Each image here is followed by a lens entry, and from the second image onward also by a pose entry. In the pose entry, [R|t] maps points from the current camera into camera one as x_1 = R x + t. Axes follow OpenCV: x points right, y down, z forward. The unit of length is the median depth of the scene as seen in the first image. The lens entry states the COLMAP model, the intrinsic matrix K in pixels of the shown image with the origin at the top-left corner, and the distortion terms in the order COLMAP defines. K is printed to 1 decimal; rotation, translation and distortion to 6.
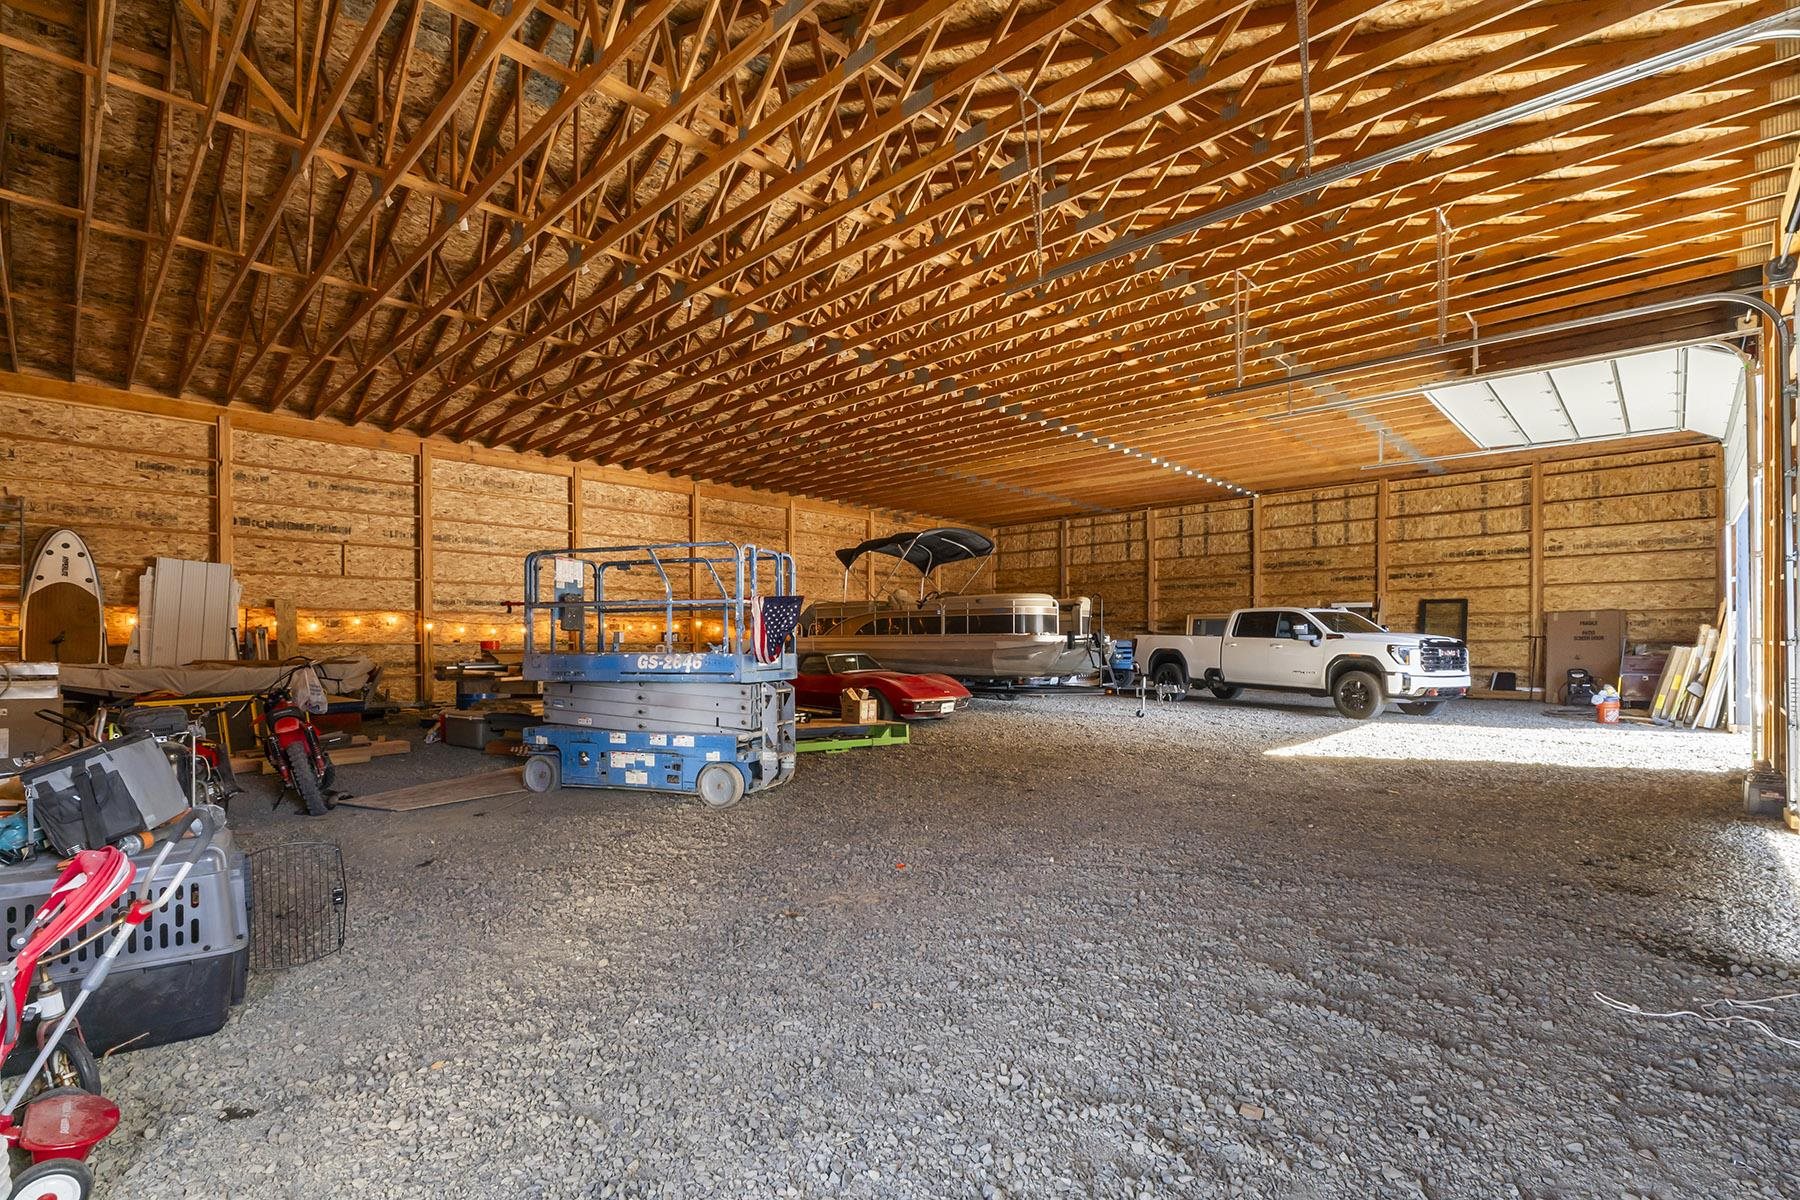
lens RADIAL K [[804.0, 0, 898.7], [0, 804.0, 640.2], [0, 0, 1]] dist [-0.001690, -0.000218]
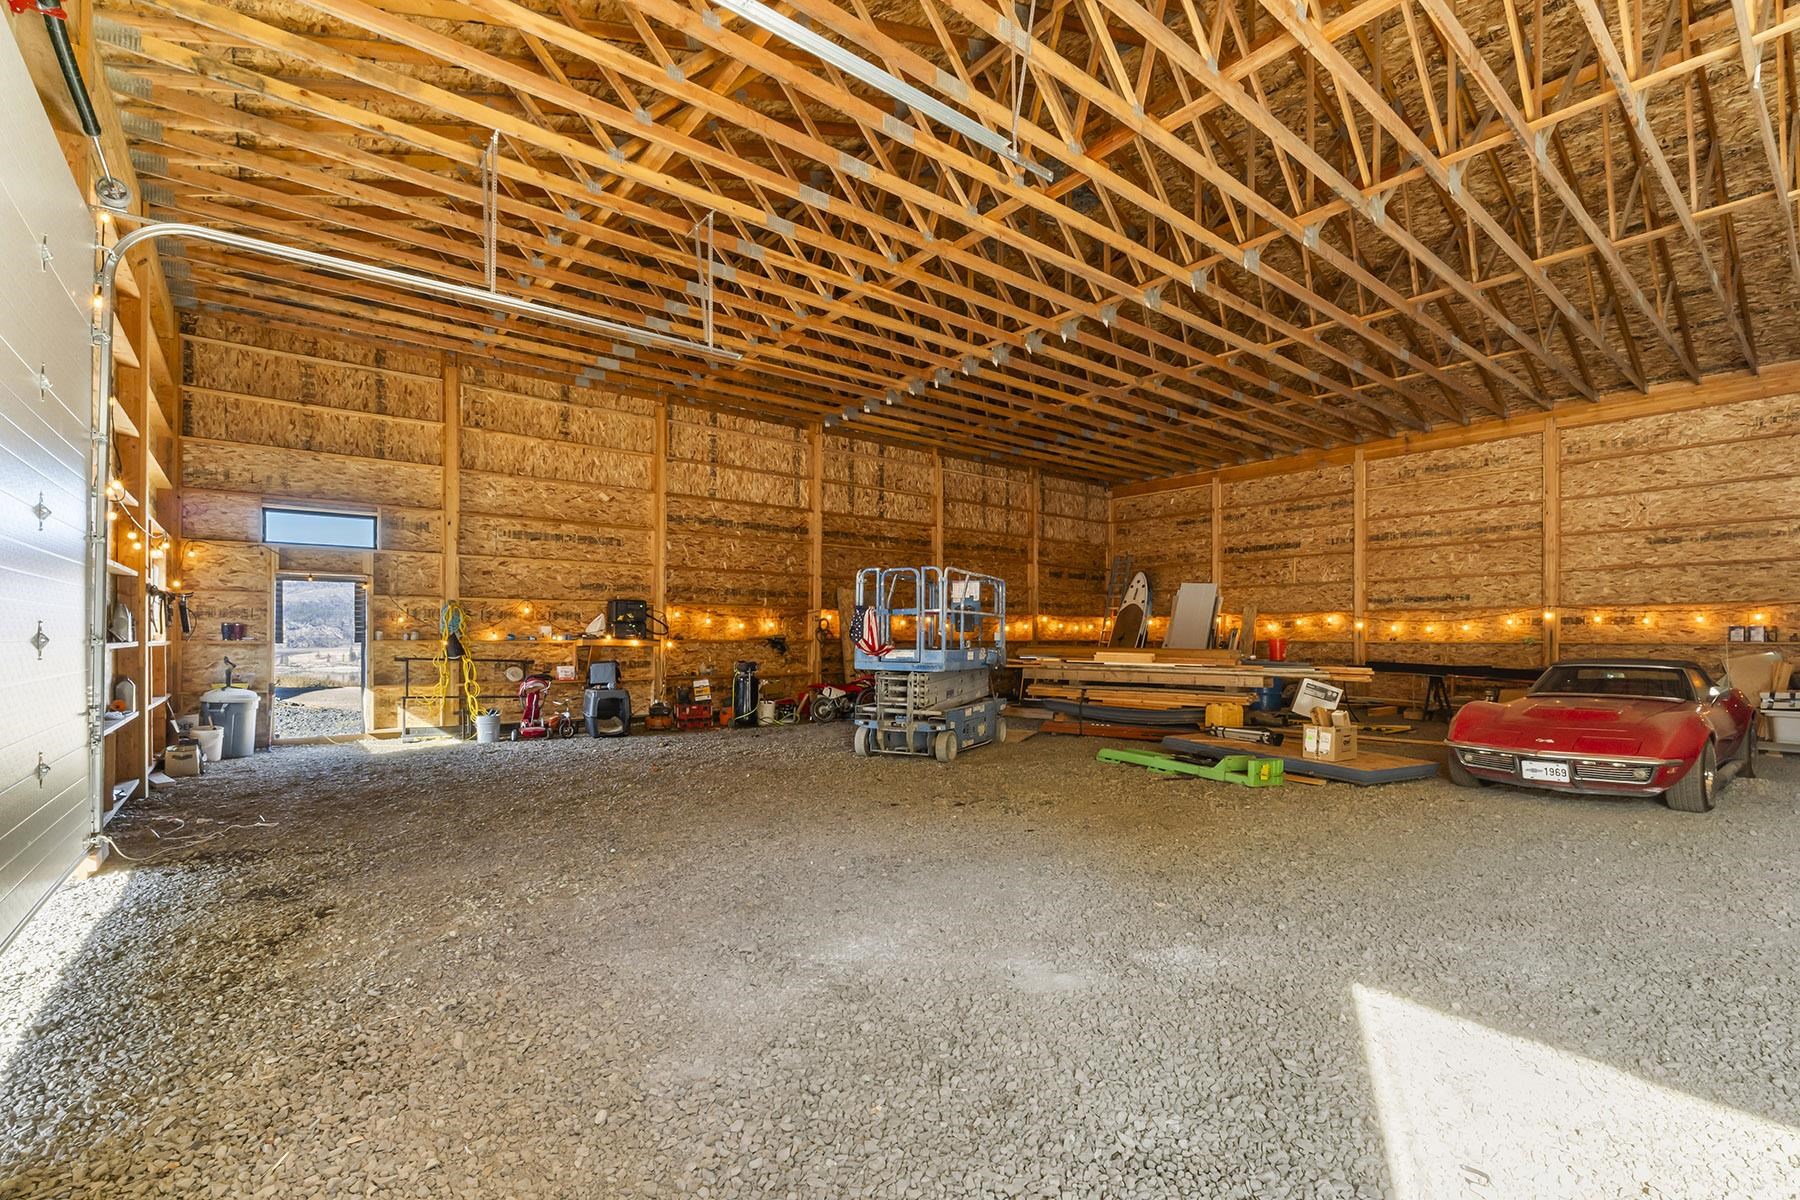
lens RADIAL K [[804.0, 0, 898.7], [0, 804.0, 640.2], [0, 0, 1]] dist [-0.001690, -0.000218]
pose [[-0.135625, 0.005315, -0.990746, 0.181197], [-0.002145, 0.999982, 0.005658, -0.000878], [0.990758, 0.002893, -0.135611, 0.190447]]
